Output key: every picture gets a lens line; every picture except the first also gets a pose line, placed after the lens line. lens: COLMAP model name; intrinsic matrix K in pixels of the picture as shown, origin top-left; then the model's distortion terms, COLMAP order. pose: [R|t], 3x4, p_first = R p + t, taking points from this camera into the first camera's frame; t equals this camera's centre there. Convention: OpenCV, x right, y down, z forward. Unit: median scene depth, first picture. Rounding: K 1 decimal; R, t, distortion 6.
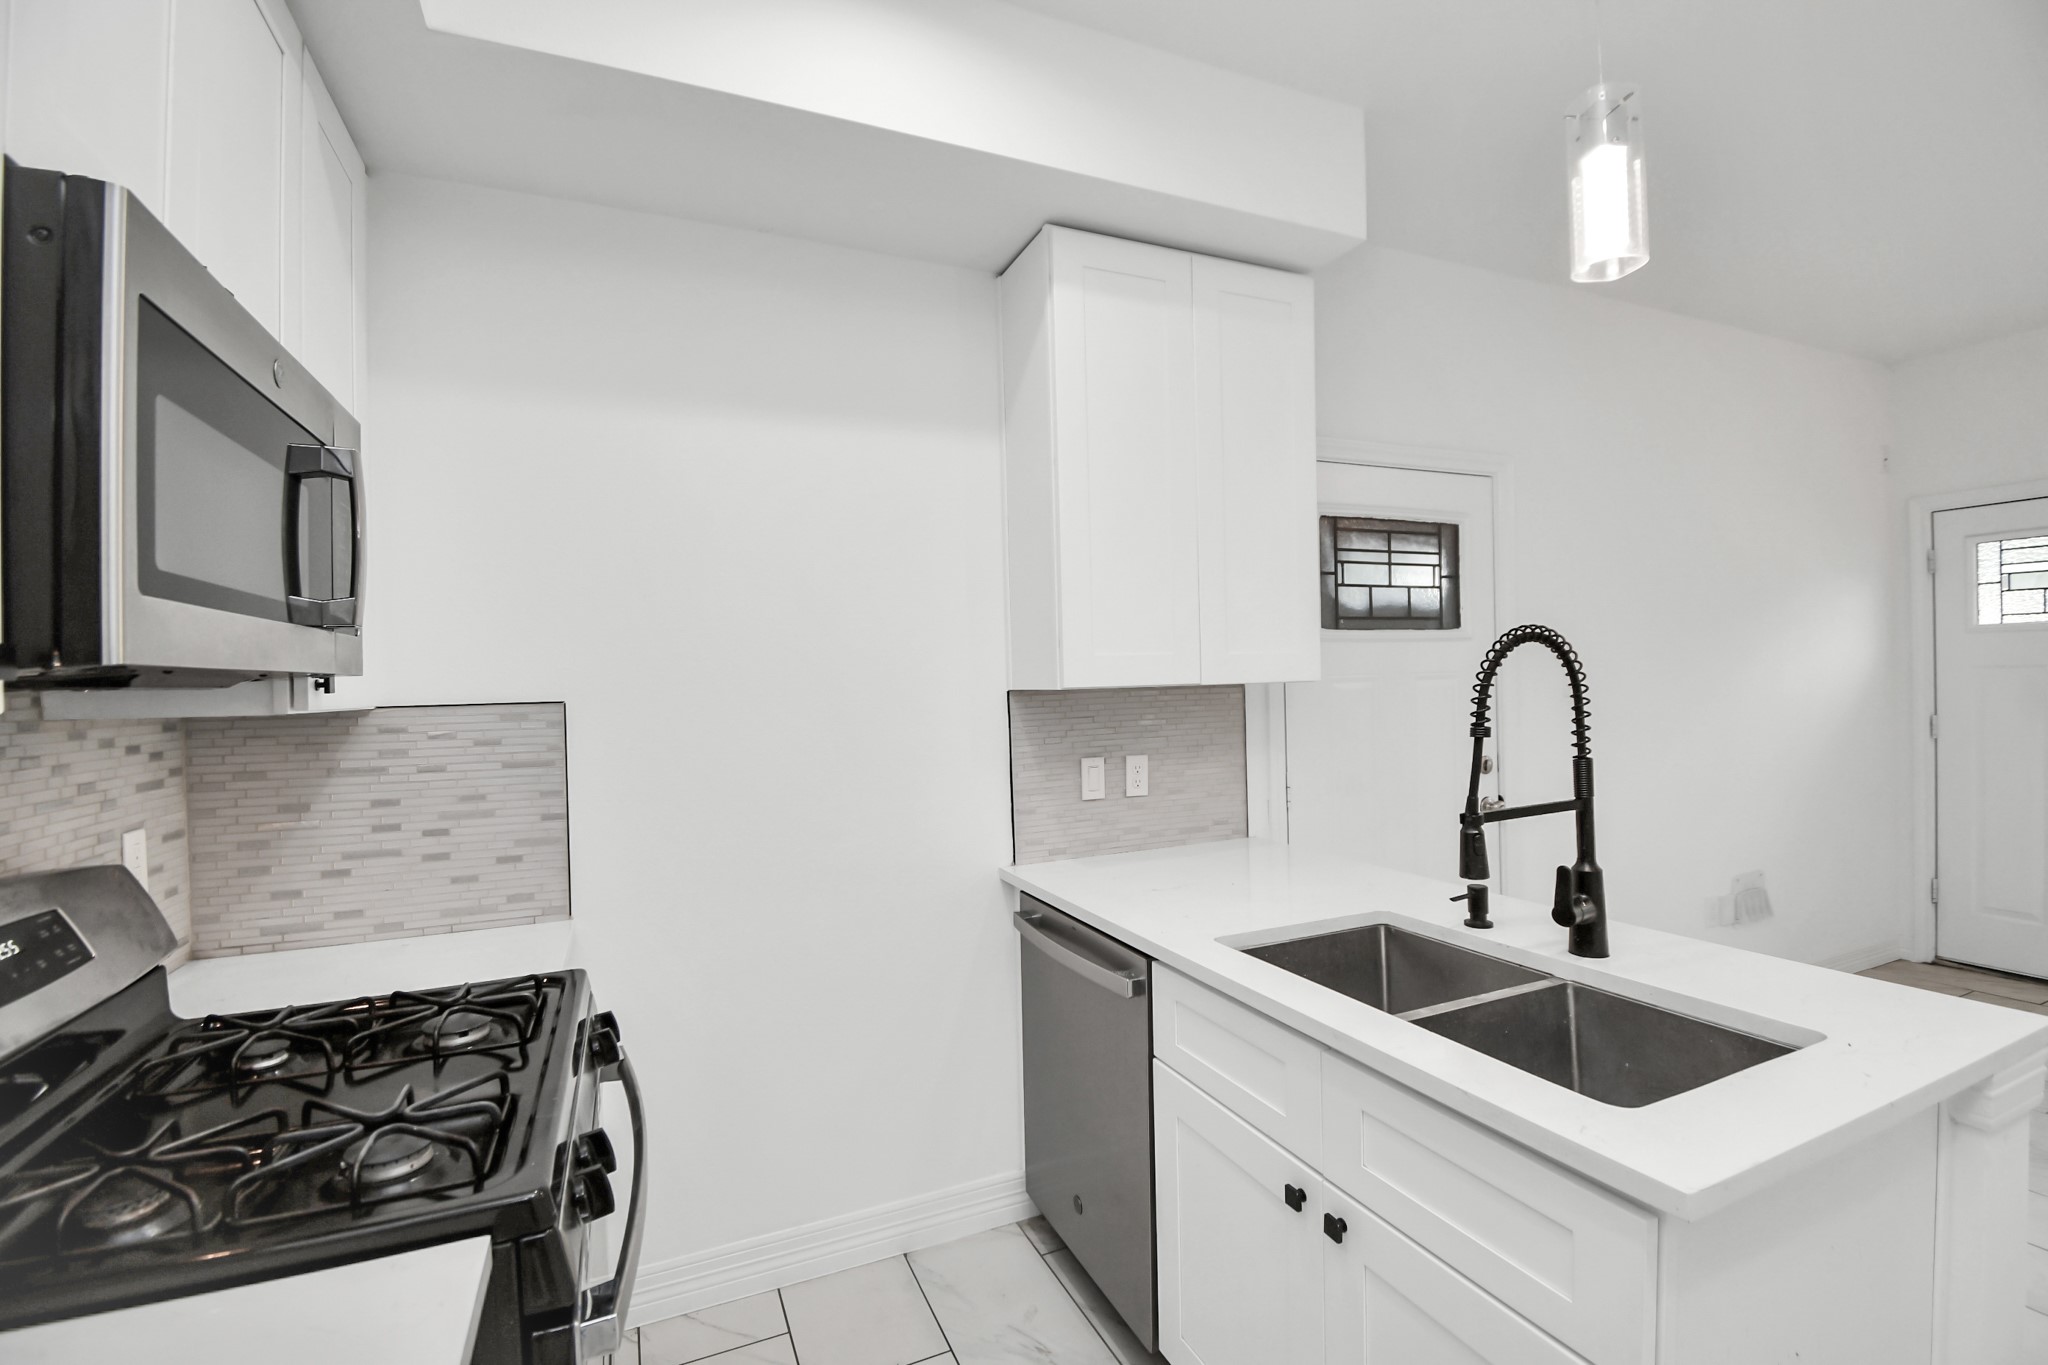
lens RADIAL K [[881.6, 0, 967.9], [0, 881.6, 686.0], [0, 0, 1]] dist [-0.002805, -0.006582]
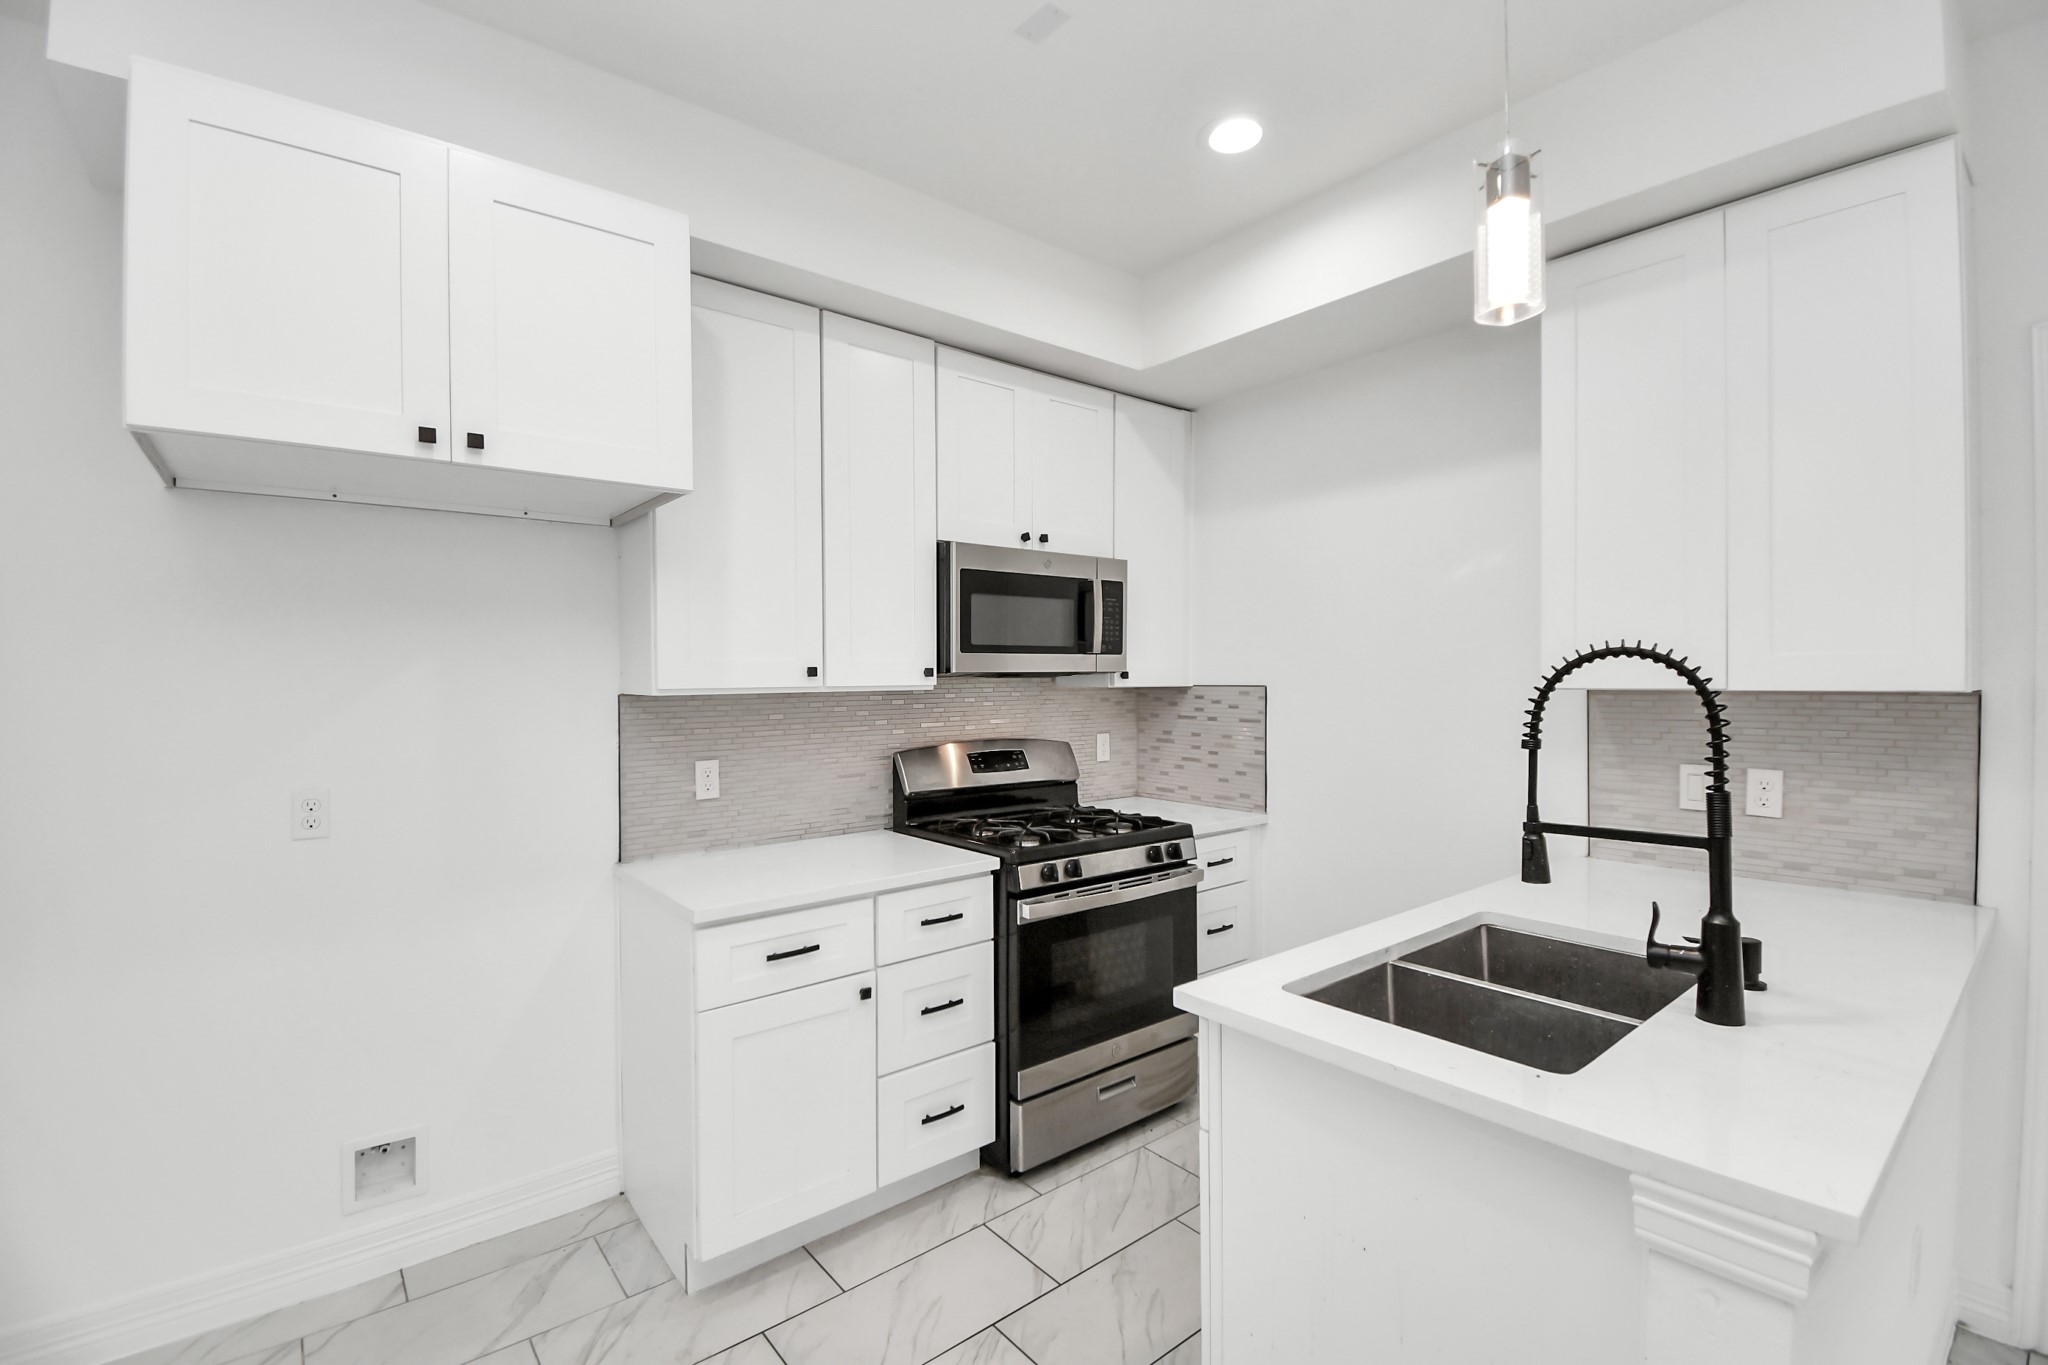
lens RADIAL K [[881.6, 0, 1076.6], [0, 881.6, 682.1], [0, 0, 1]] dist [-0.002805, -0.006582]
pose [[0.323412, 0.029121, -0.945810, 0.801644], [-0.009081, 0.999576, 0.027672, -0.025341], [0.946215, -0.000361, 0.323539, 0.085296]]
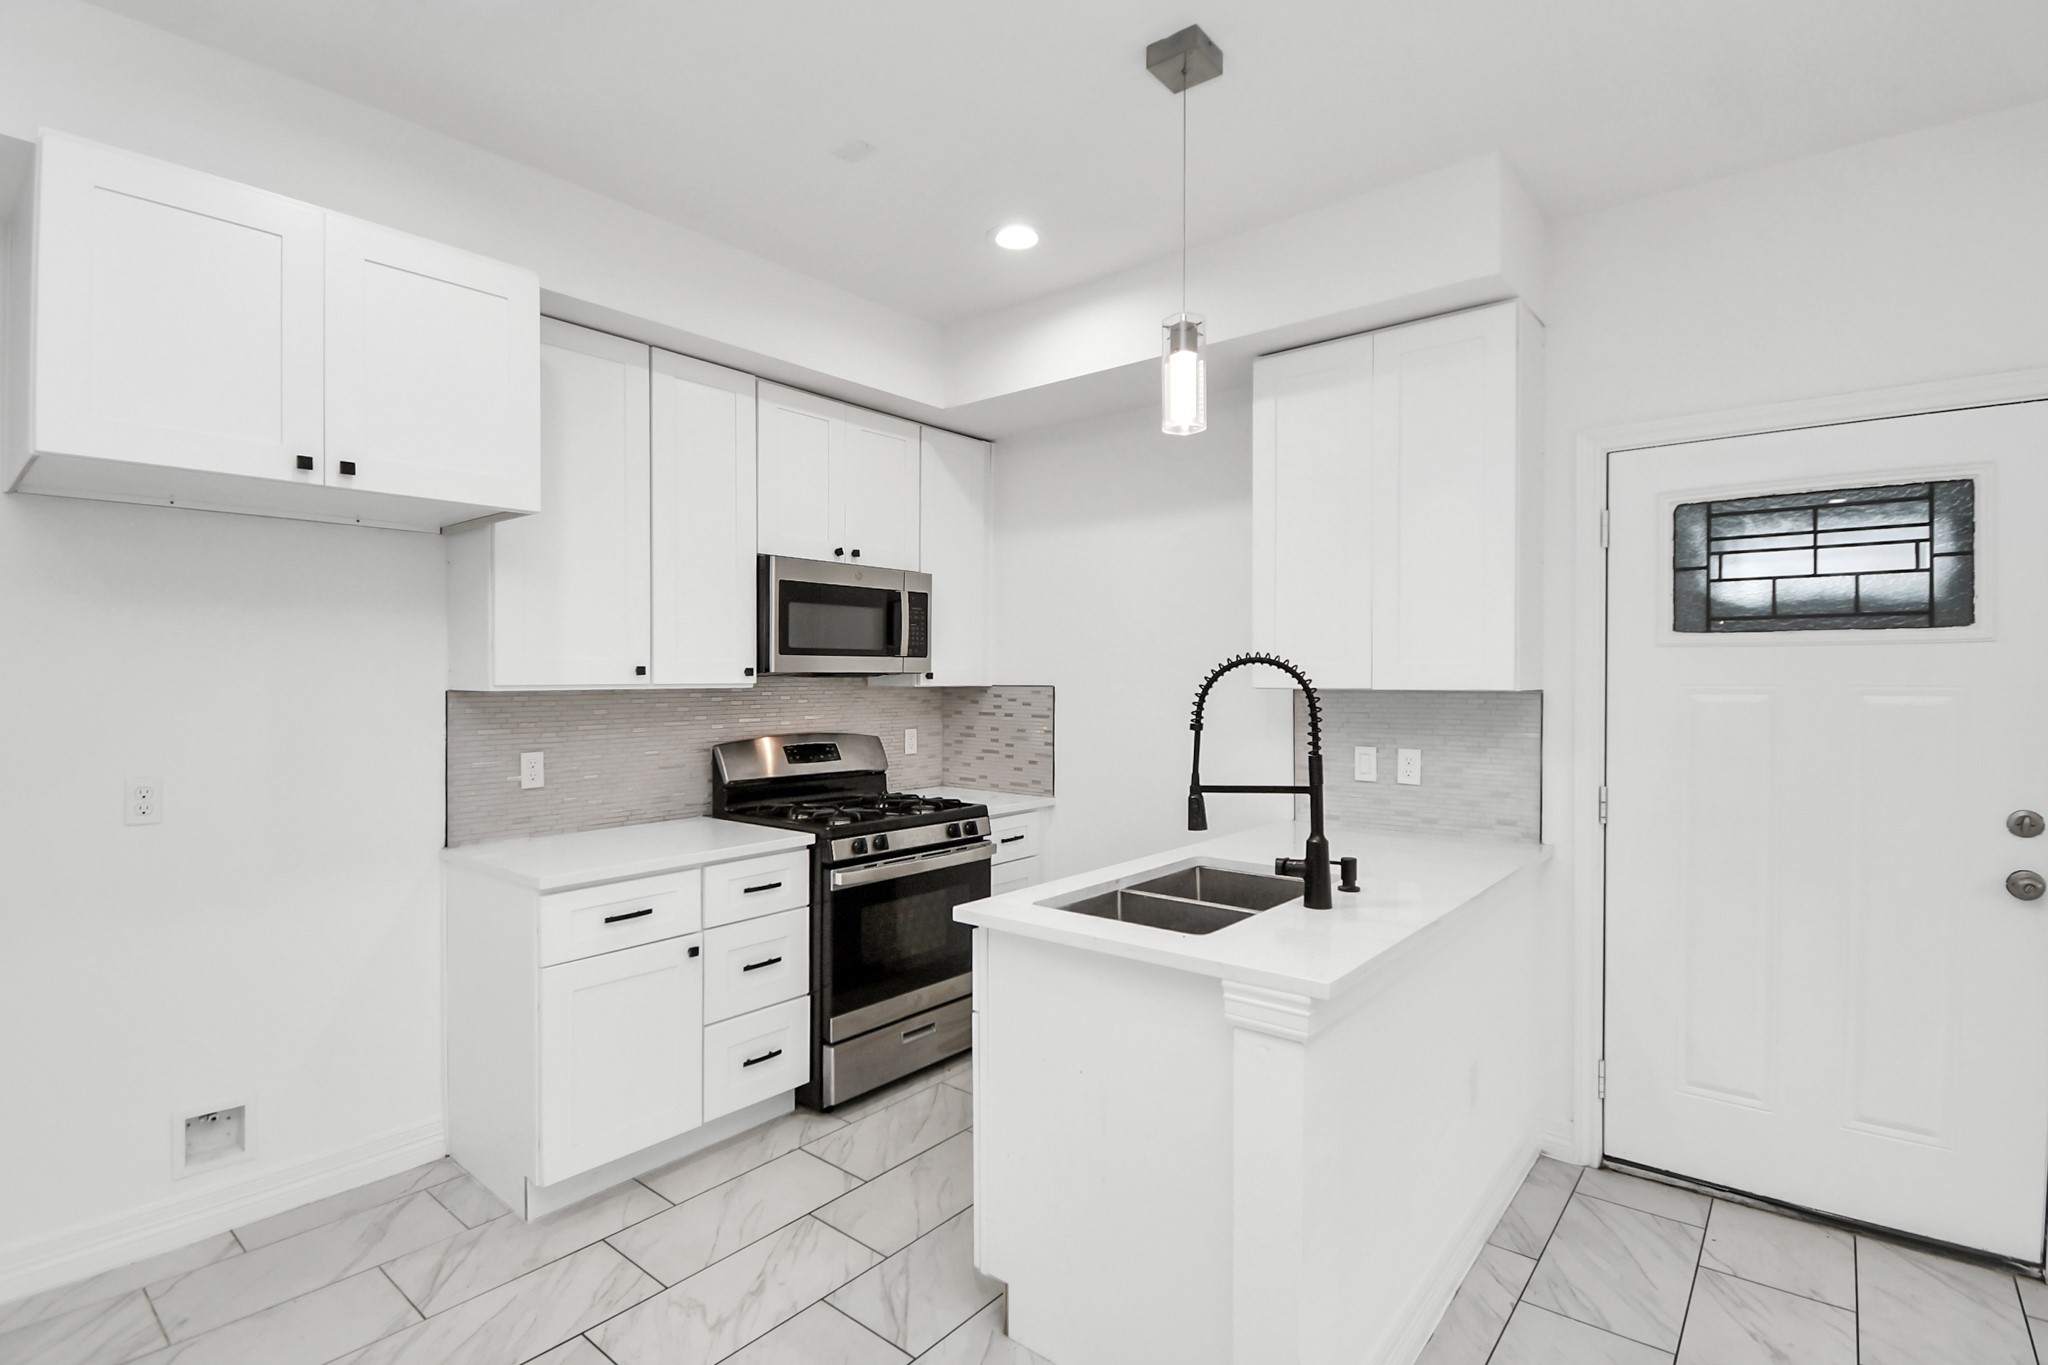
lens RADIAL K [[920.2, 0, 1080.6], [0, 920.2, 683.7], [0, 0, 1]] dist [0.005139, -0.002919]
pose [[0.506969, 0.030048, -0.861441, 1.042310], [-0.018607, 0.999541, 0.023915, -0.028524], [0.861764, 0.003905, 0.507295, 0.013353]]
